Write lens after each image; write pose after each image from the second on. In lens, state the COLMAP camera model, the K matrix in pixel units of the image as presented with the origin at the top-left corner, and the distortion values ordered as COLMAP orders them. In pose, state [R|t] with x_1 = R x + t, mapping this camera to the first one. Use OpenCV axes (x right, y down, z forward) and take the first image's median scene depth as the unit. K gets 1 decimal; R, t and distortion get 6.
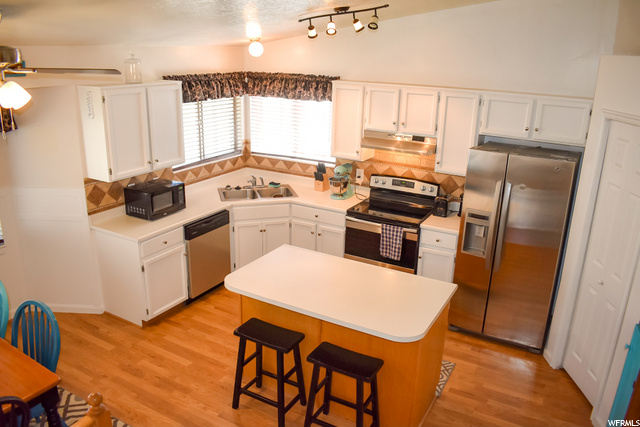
lens RADIAL K [[499.2, 0, 320.0], [0, 499.2, 213.5], [0, 0, 1]] dist [-0.095207, 0.013458]
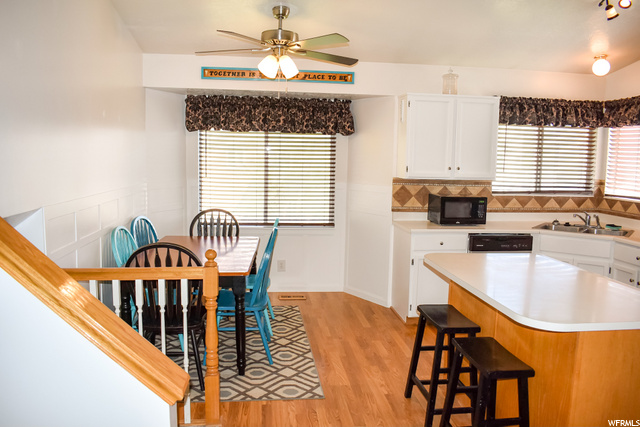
lens RADIAL K [[499.2, 0, 320.0], [0, 499.2, 213.5], [0, 0, 1]] dist [-0.095207, 0.013458]
pose [[0.589793, 0.077658, -0.803812, 0.288333], [-0.255838, 0.962063, -0.094773, 0.132260], [0.765957, 0.261542, 0.587286, 0.172309]]
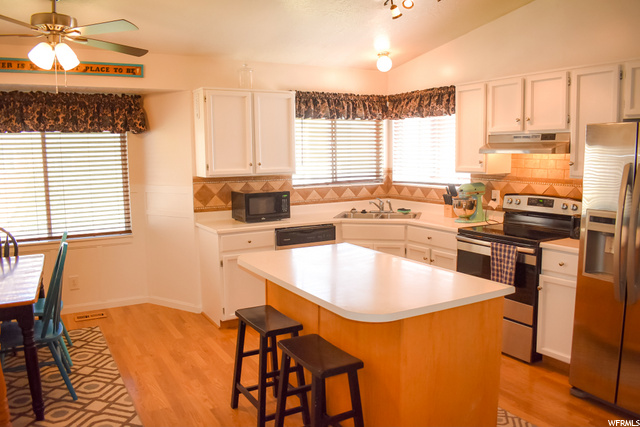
lens RADIAL K [[499.2, 0, 320.0], [0, 499.2, 213.5], [0, 0, 1]] dist [-0.095207, 0.013458]
pose [[0.863420, 0.024473, -0.503892, 0.253720], [-0.123908, 0.978514, -0.164792, 0.124922], [0.489033, 0.204720, 0.847901, 0.184915]]
